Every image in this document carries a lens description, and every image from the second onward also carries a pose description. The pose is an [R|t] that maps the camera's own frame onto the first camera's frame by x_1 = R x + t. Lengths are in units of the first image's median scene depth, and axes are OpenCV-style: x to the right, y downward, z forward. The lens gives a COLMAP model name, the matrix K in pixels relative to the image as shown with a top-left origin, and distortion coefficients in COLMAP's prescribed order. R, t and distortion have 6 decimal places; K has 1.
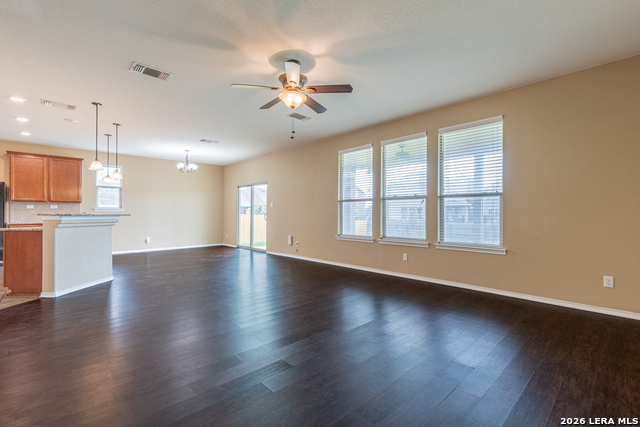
lens RADIAL K [[288.1, 0, 322.3], [0, 288.1, 213.5], [0, 0, 1]] dist [0.006486, 0.000295]
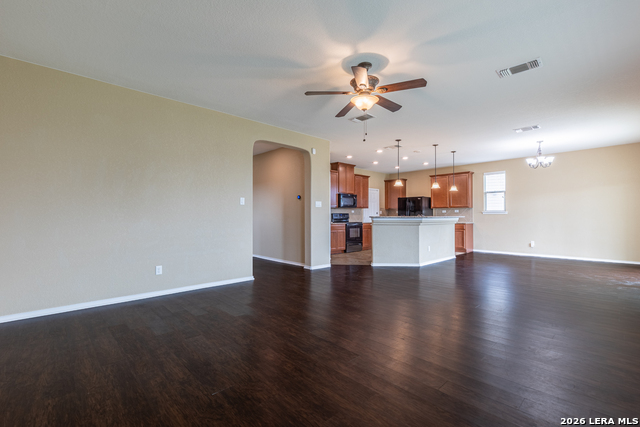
lens RADIAL K [[290.0, 0, 325.5], [0, 290.0, 212.8], [0, 0, 1]] dist [0.002125, 0.000113]
pose [[0.002931, -0.008965, -0.999956, 0.446506], [0.000332, 0.999960, -0.008964, -0.002627], [0.999996, -0.000306, 0.002934, 0.429268]]
